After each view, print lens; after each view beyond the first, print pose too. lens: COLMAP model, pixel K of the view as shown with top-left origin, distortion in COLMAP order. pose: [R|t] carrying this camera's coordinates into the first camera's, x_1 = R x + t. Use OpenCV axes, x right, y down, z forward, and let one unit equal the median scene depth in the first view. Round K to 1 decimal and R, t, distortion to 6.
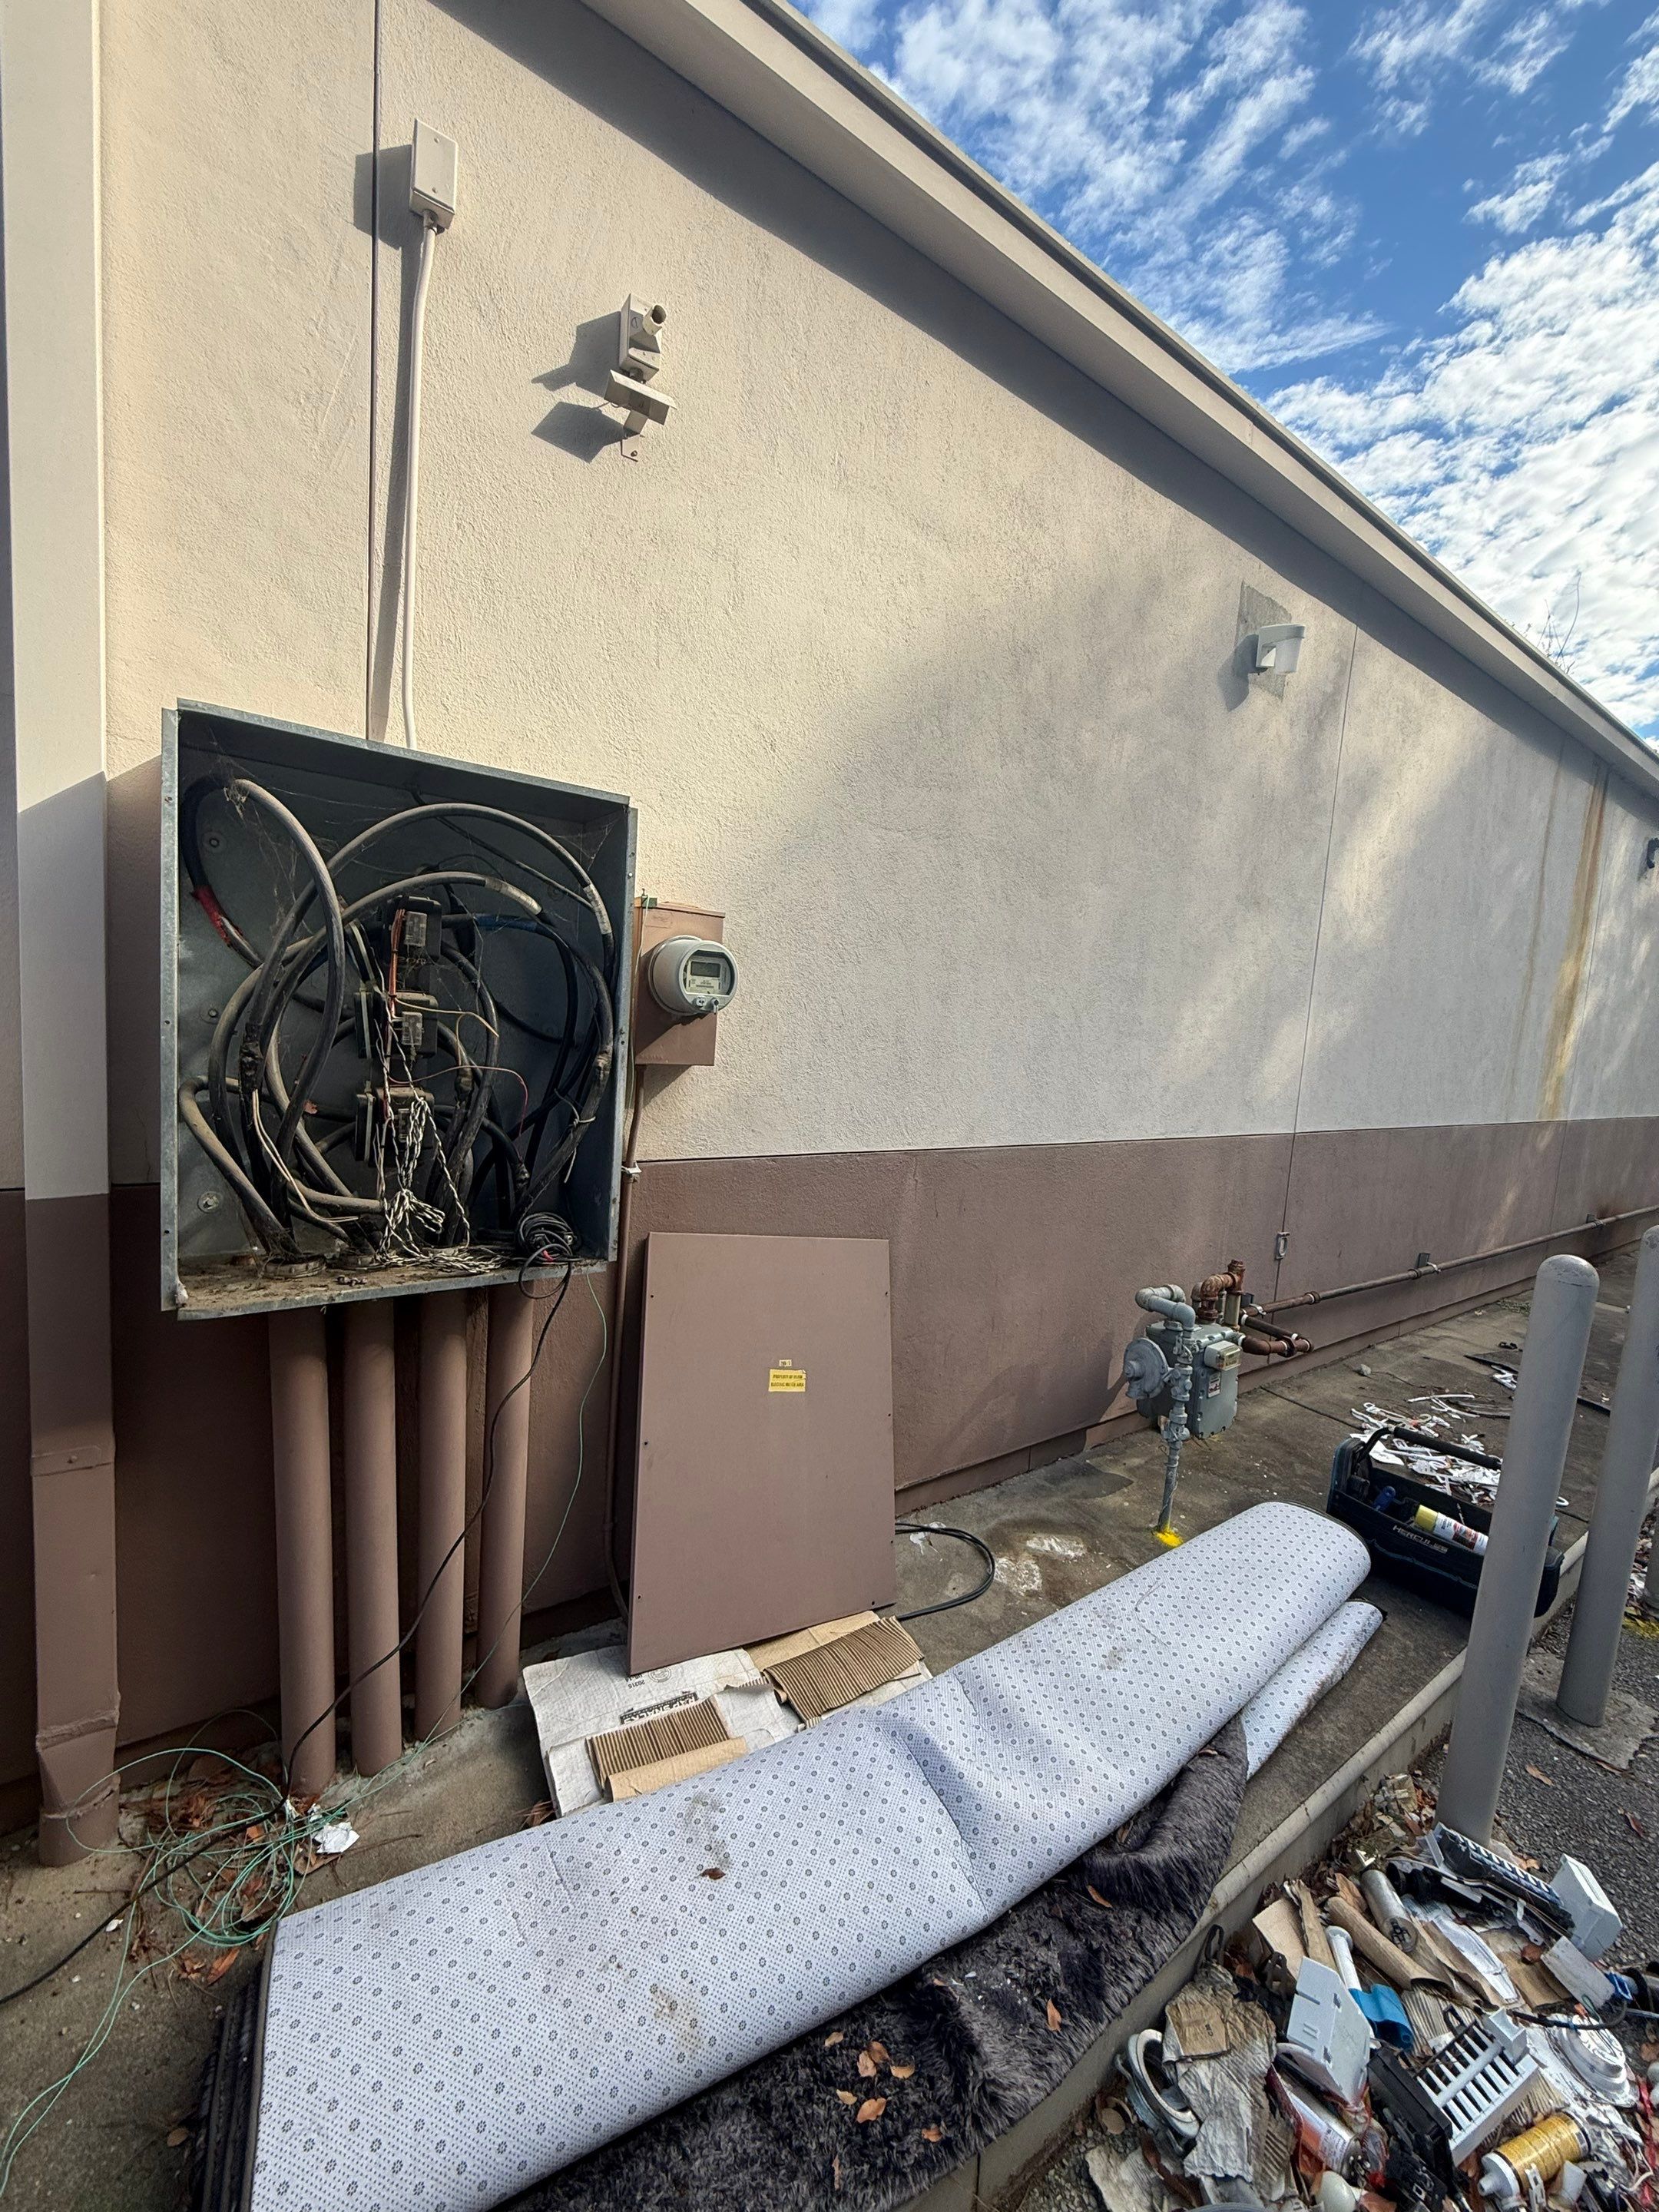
lens RADIAL K [[860.8, 0, 829.5], [0, 860.8, 1106.0], [0, 0, 1]] dist [0.001096, 0.000243]
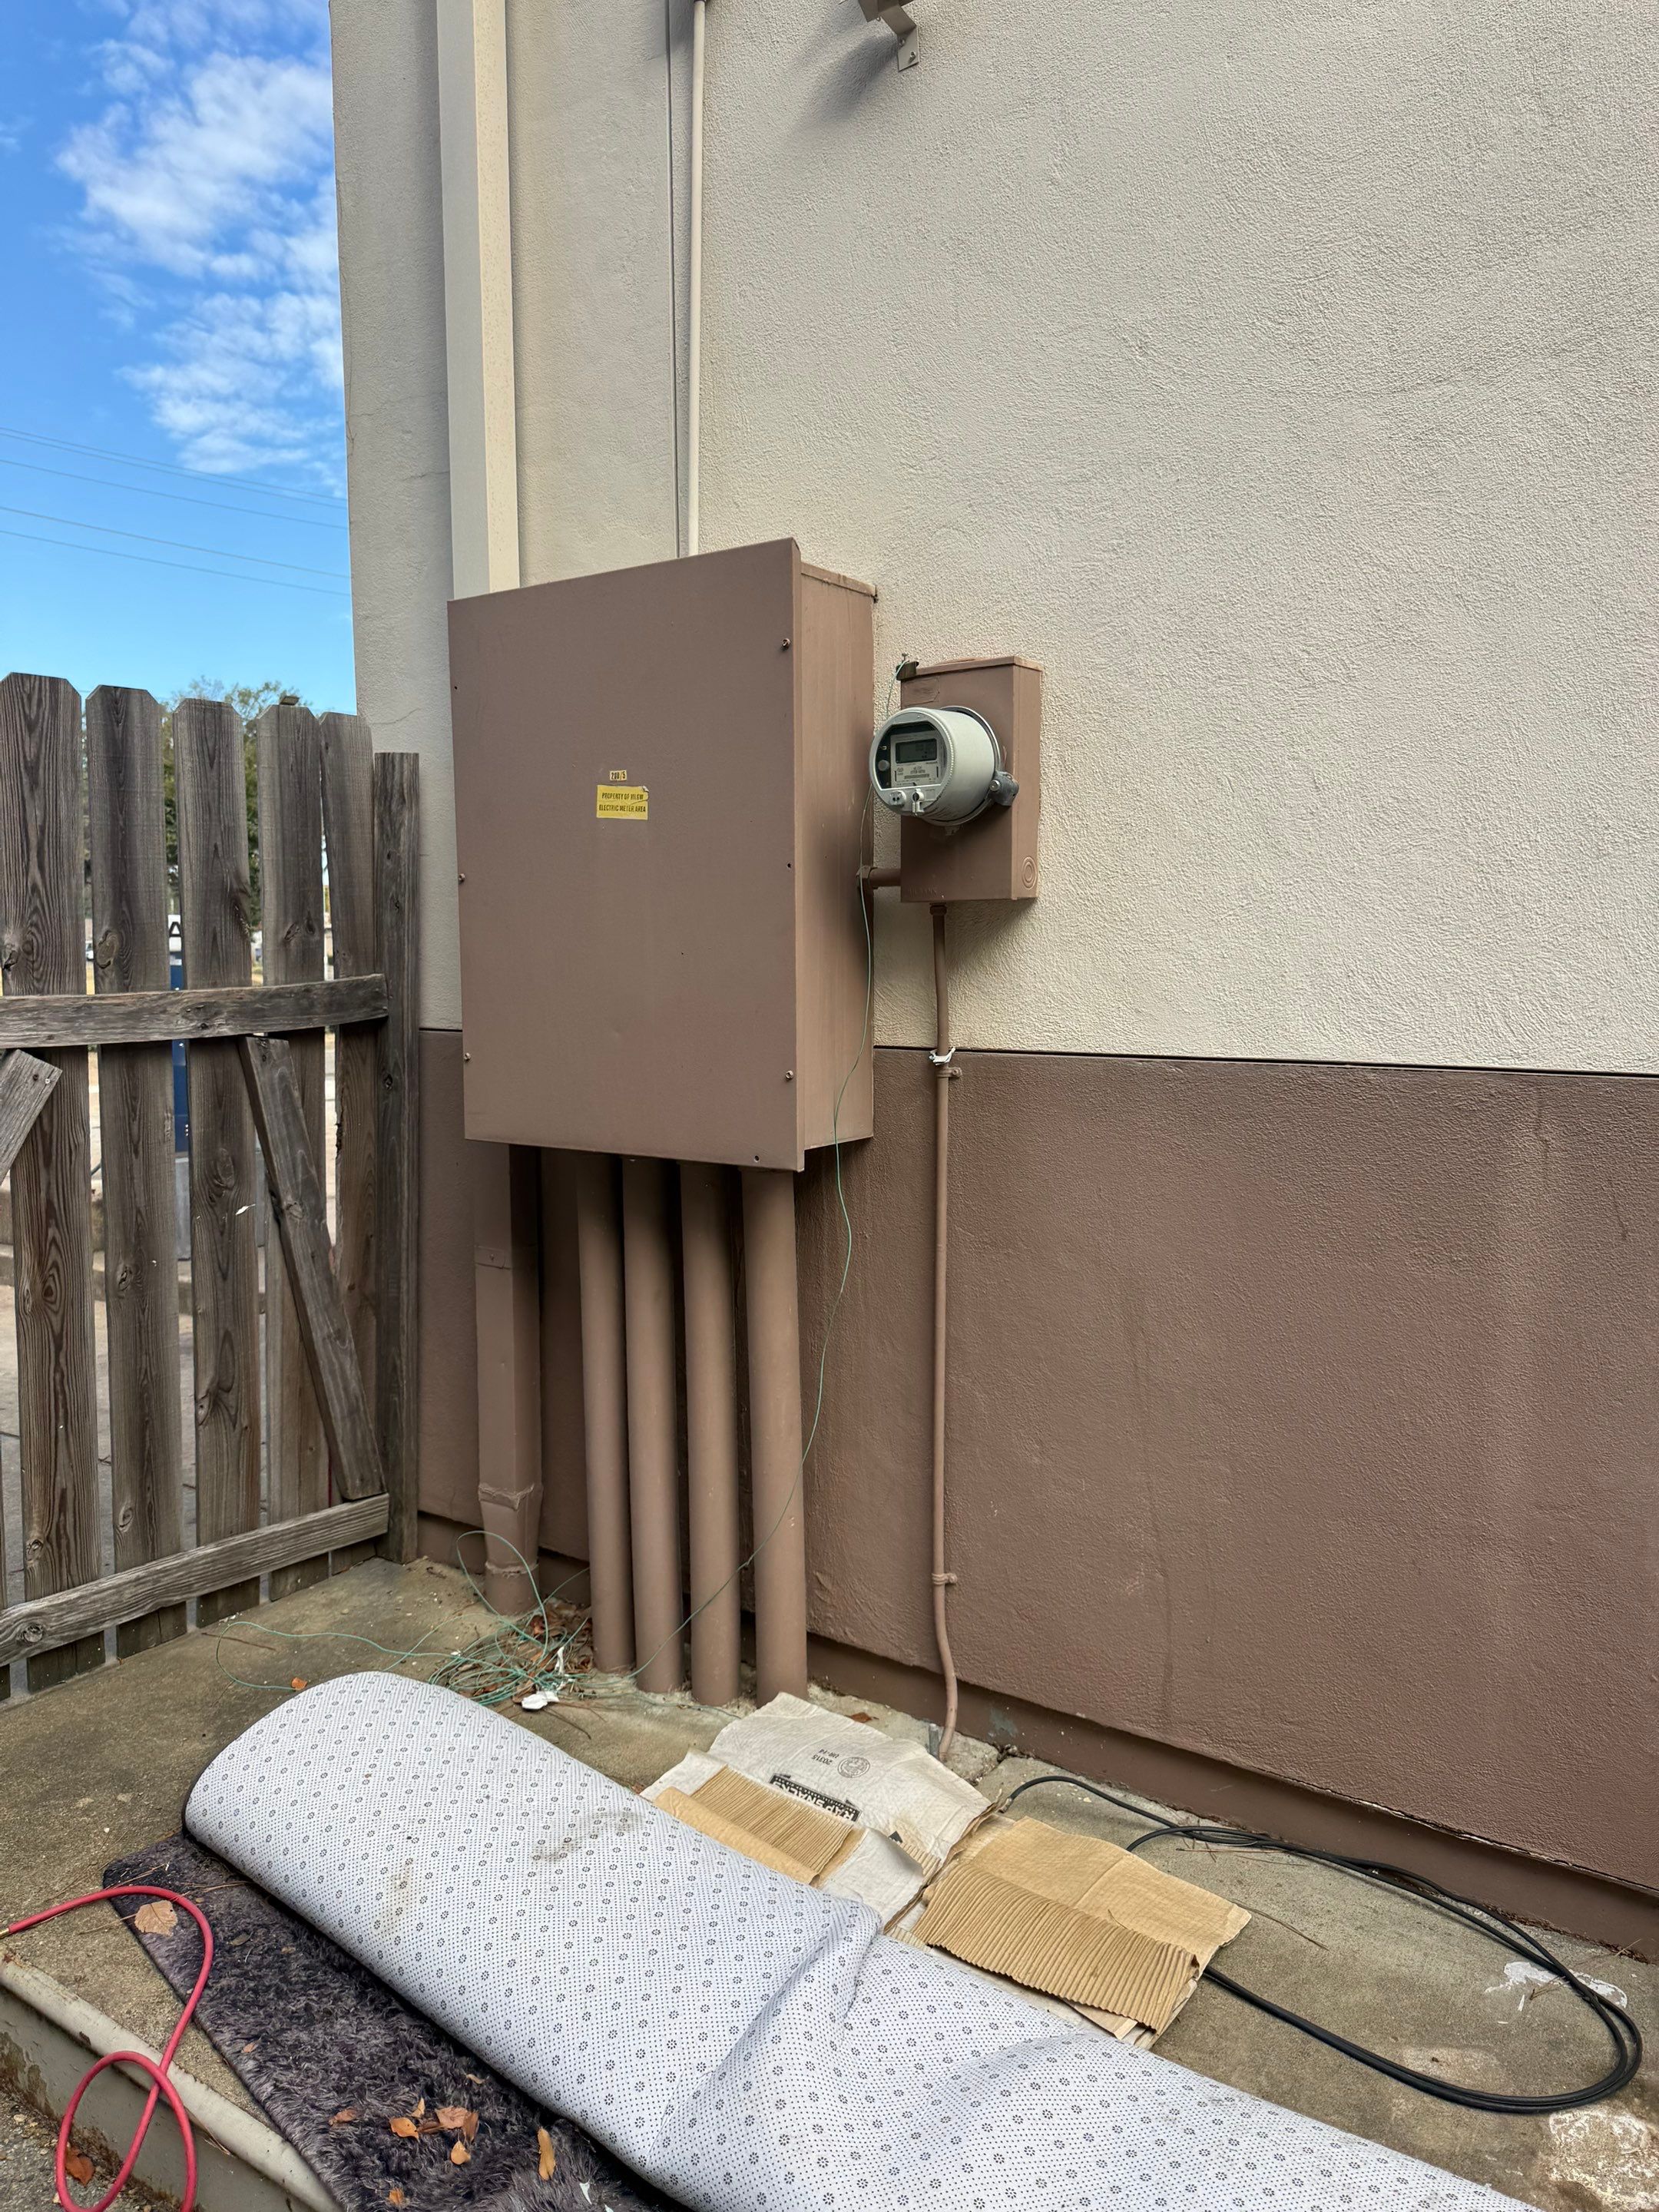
lens RADIAL K [[1546.0, 0, 834.4], [0, 1546.0, 1096.4], [0, 0, 1]] dist [0.075353, -0.092233]
pose [[0.344520, 0.018068, -0.938605, 0.987665], [-0.065336, 0.997852, -0.004774, 0.124907], [0.936503, 0.062970, 0.344960, 0.524432]]
